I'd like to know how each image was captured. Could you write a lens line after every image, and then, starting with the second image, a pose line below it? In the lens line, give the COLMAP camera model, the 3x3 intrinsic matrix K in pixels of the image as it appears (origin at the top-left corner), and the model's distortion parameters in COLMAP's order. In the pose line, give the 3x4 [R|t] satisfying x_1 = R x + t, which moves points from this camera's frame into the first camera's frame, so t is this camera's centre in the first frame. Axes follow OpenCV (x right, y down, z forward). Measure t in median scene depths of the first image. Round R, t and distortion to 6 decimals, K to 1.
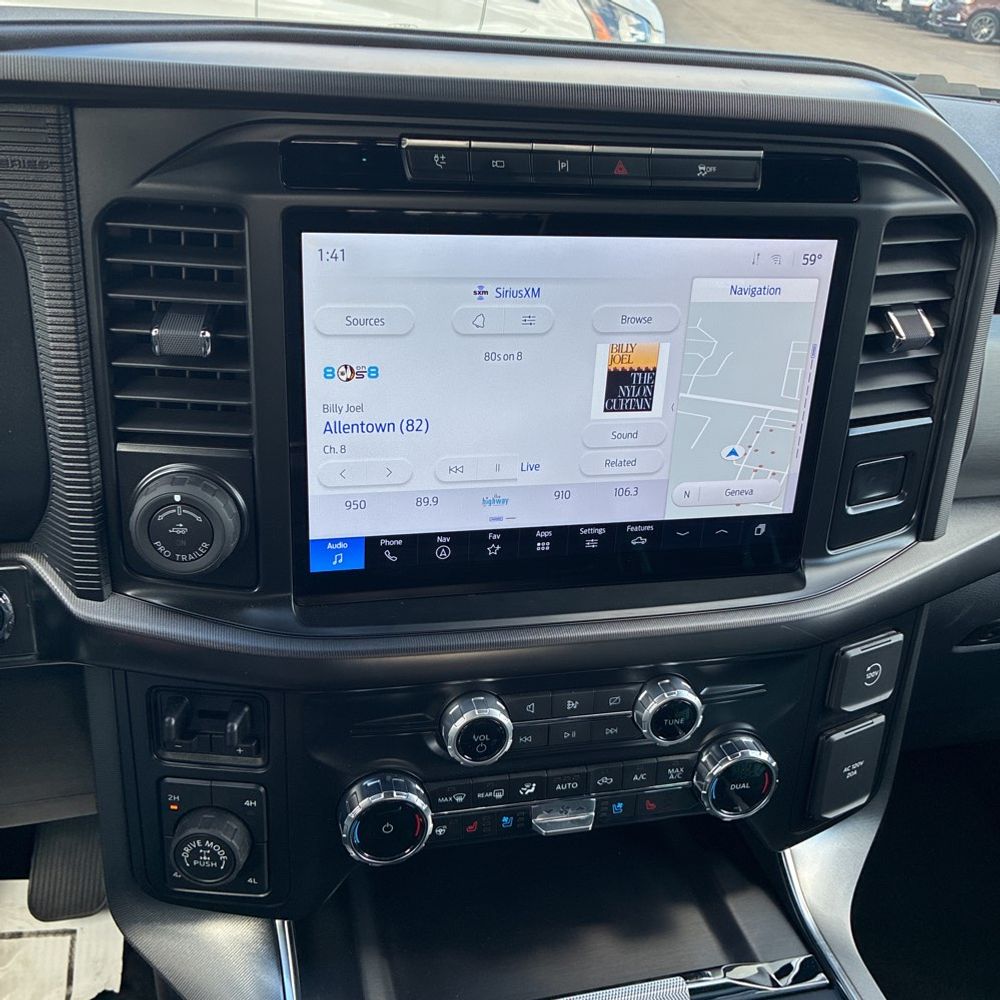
lens RADIAL K [[1025.5, 0, 463.3], [0, 1025.5, 501.6], [0, 0, 1]] dist [0.008829, 0.006657]
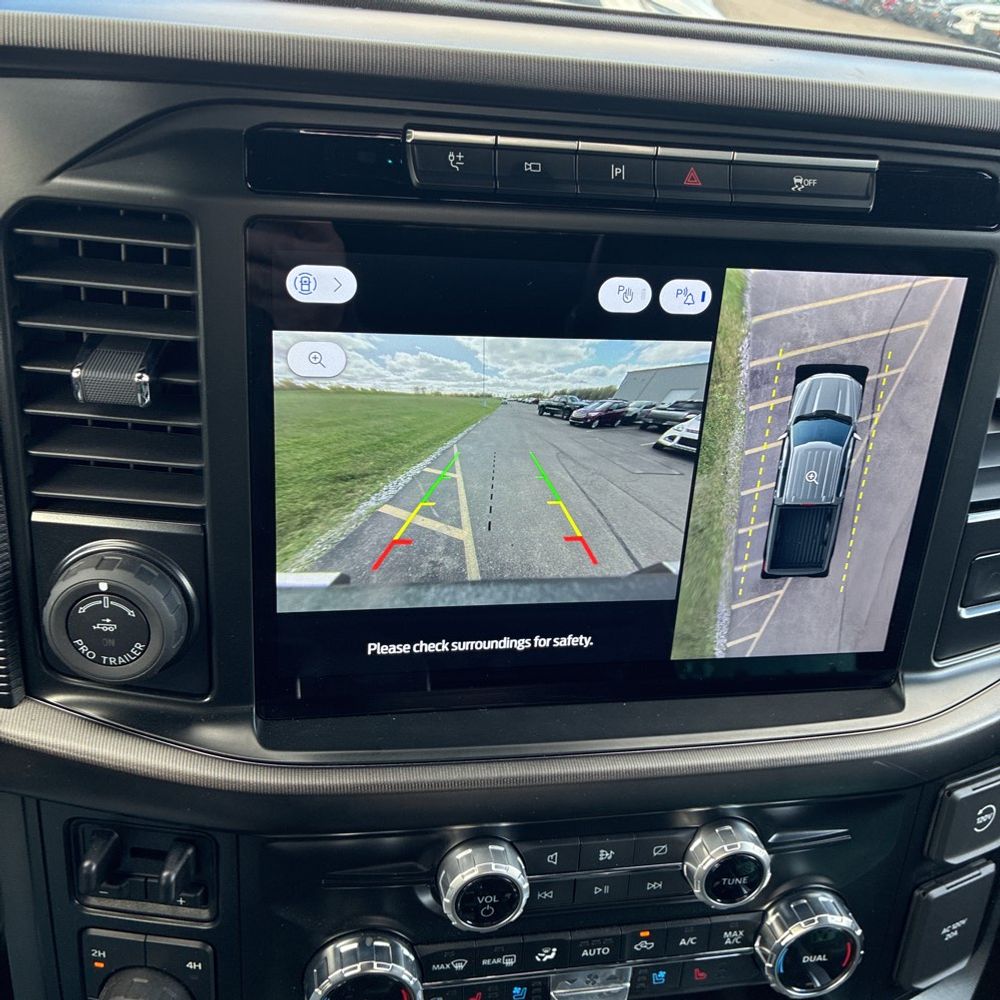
lens RADIAL K [[1004.1, 0, 484.3], [0, 1004.1, 510.3], [0, 0, 1]] dist [0.018889, -0.003673]
pose [[0.998783, 0.036721, -0.032923, 0.029420], [-0.036851, 0.999315, -0.003336, -0.063358], [0.032778, 0.004545, 0.999452, 0.228064]]
